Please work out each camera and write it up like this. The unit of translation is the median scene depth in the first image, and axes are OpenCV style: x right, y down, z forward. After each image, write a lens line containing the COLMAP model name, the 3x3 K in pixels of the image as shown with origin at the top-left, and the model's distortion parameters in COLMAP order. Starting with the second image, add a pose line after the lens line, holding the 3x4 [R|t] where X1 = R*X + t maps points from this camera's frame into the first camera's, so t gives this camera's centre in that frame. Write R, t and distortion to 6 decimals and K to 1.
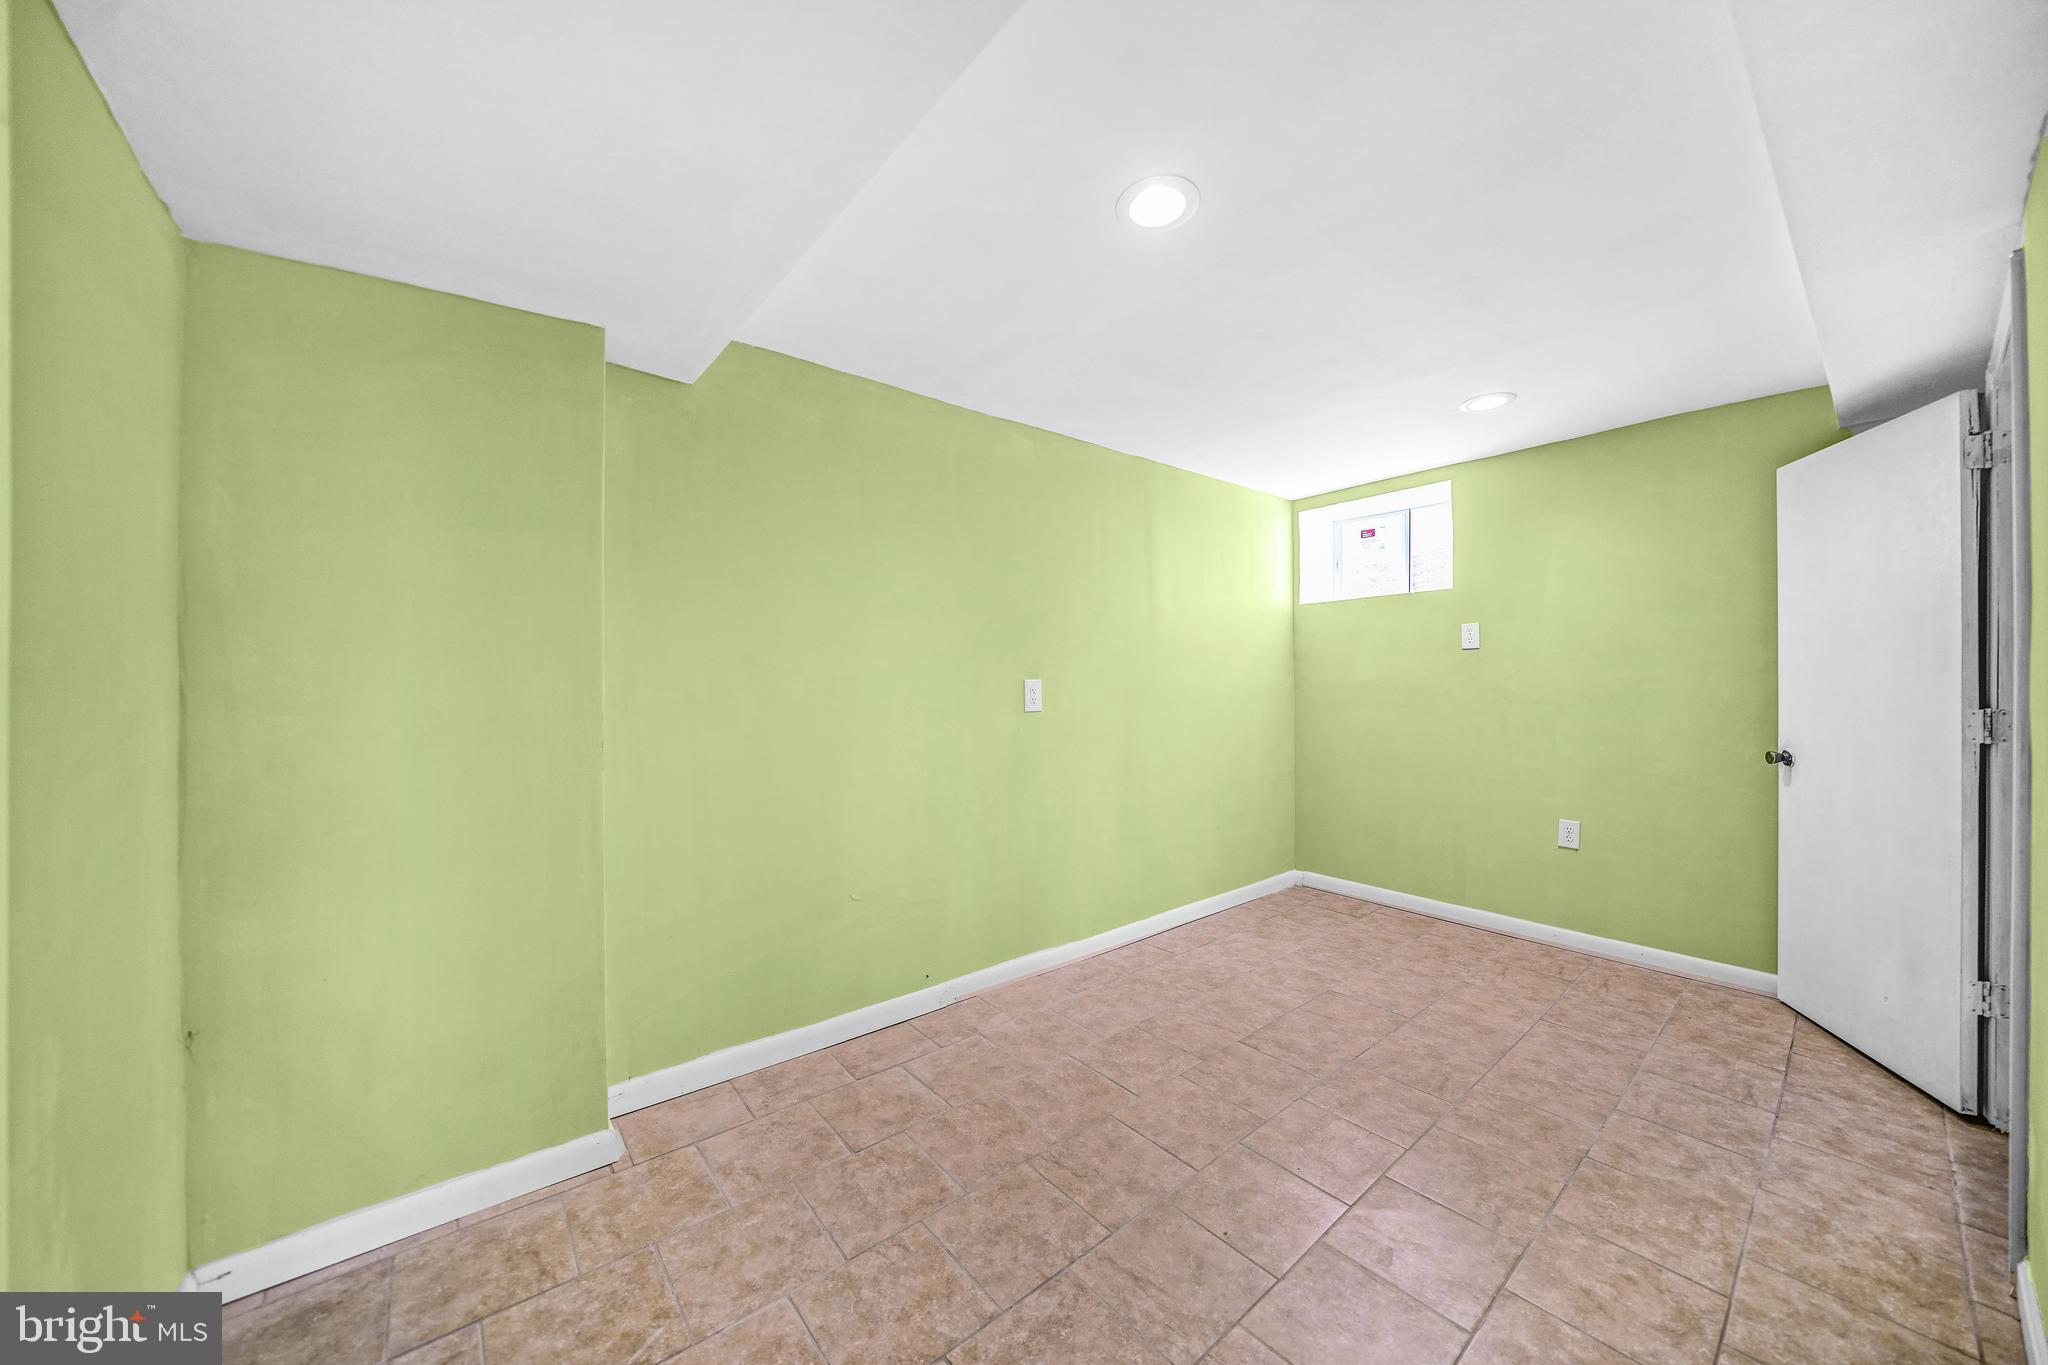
lens RADIAL K [[707.7, 0, 1025.3], [0, 707.7, 686.7], [0, 0, 1]] dist [-0.025338, 0.002030]
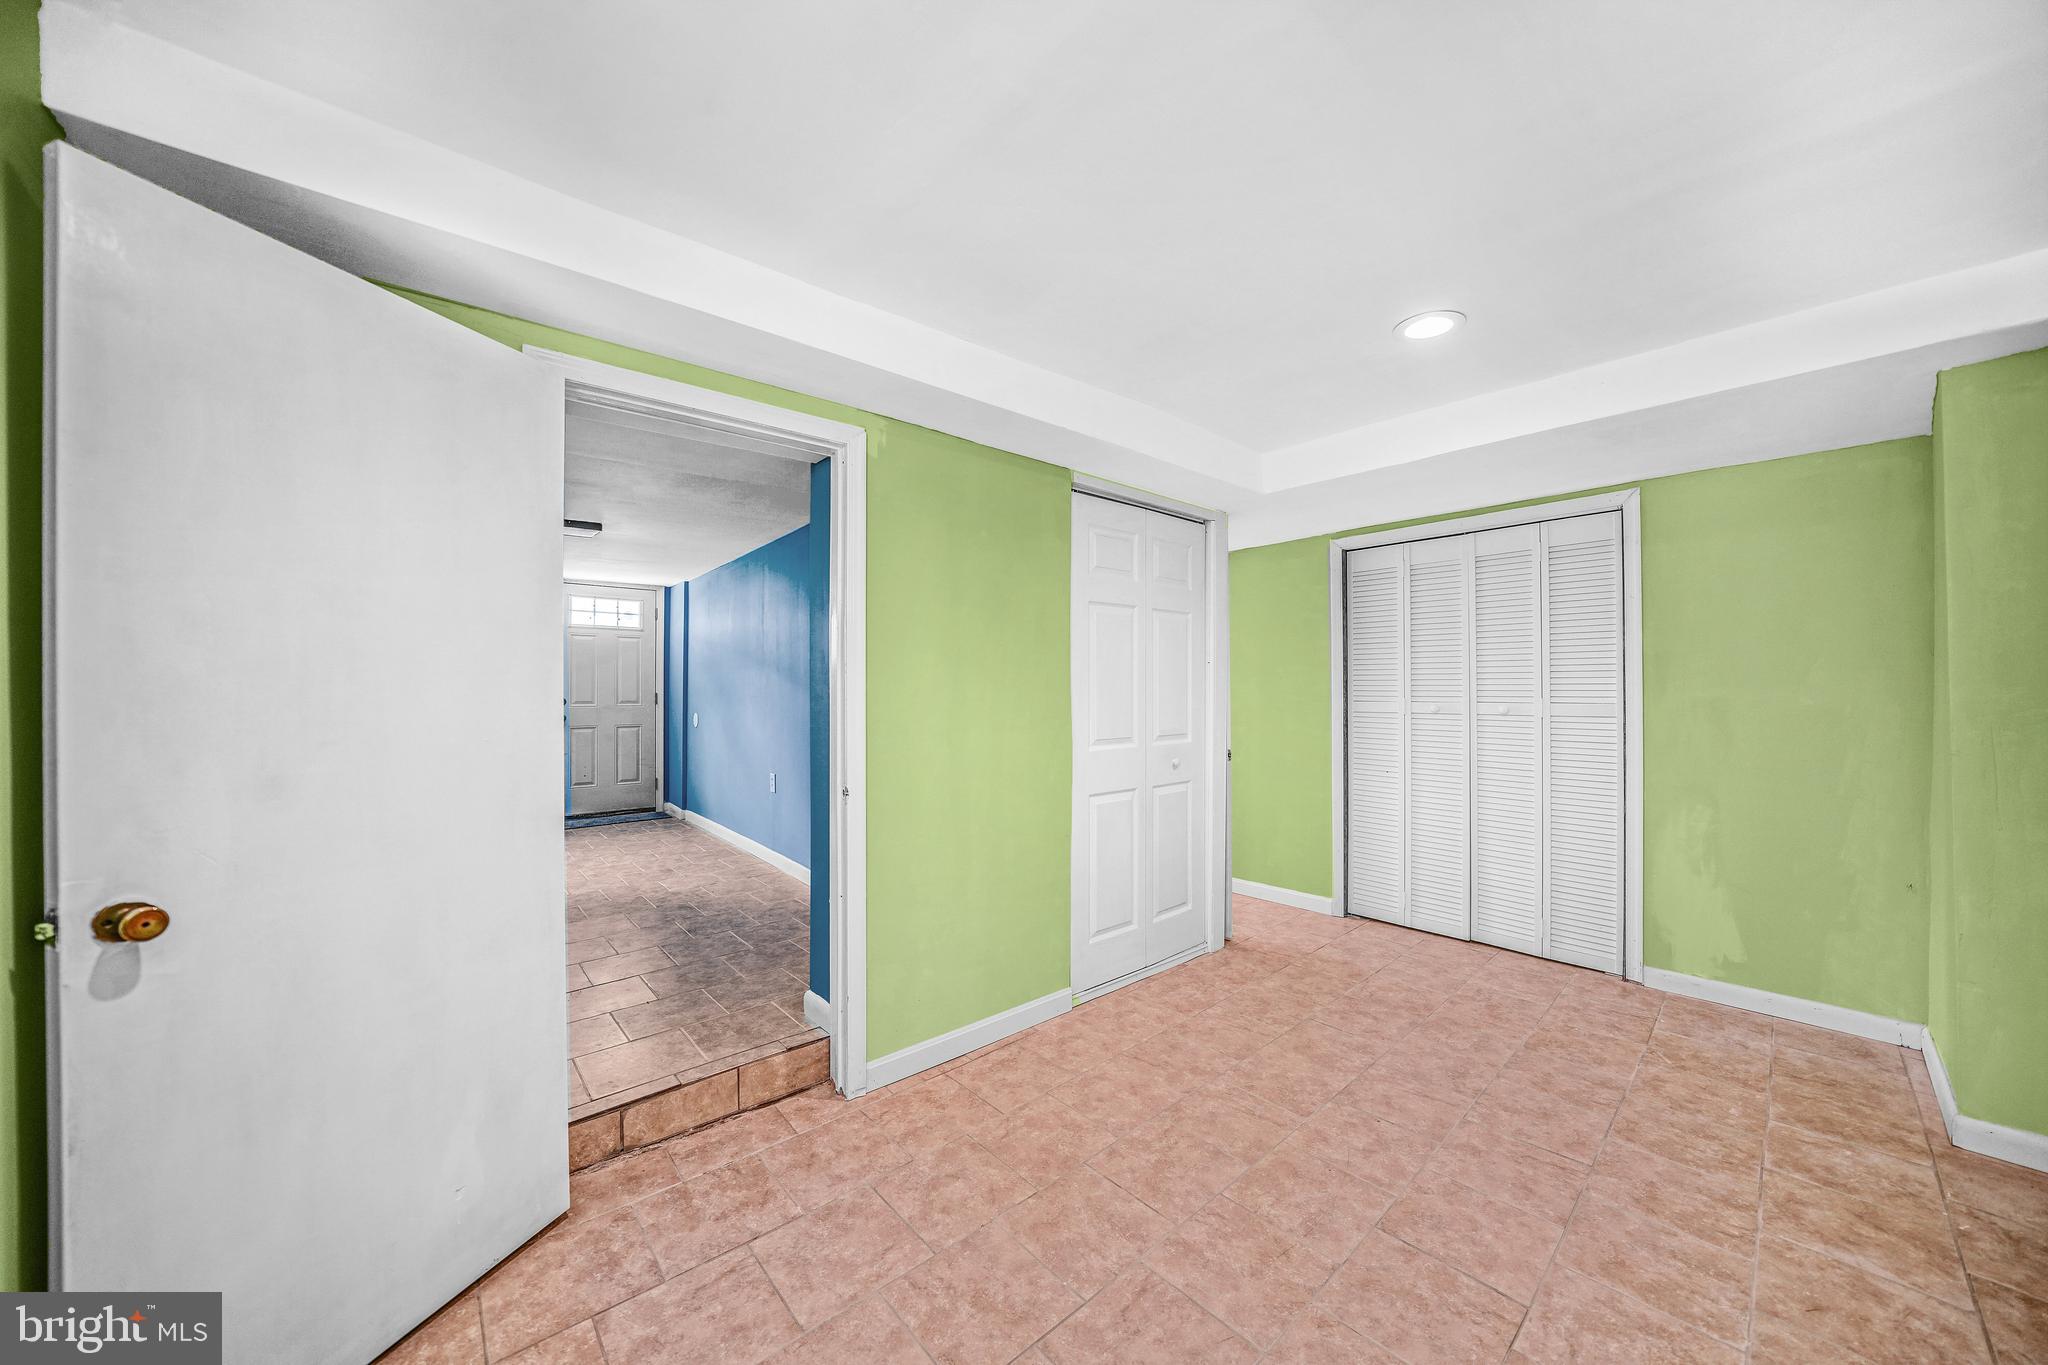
lens RADIAL K [[707.7, 0, 1025.3], [0, 707.7, 686.7], [0, 0, 1]] dist [-0.025338, 0.002030]
pose [[-0.999053, 0.011224, -0.042039, 0.912238], [0.011049, 0.999929, 0.004377, -0.036355], [0.042085, 0.003909, -0.999106, 2.086790]]
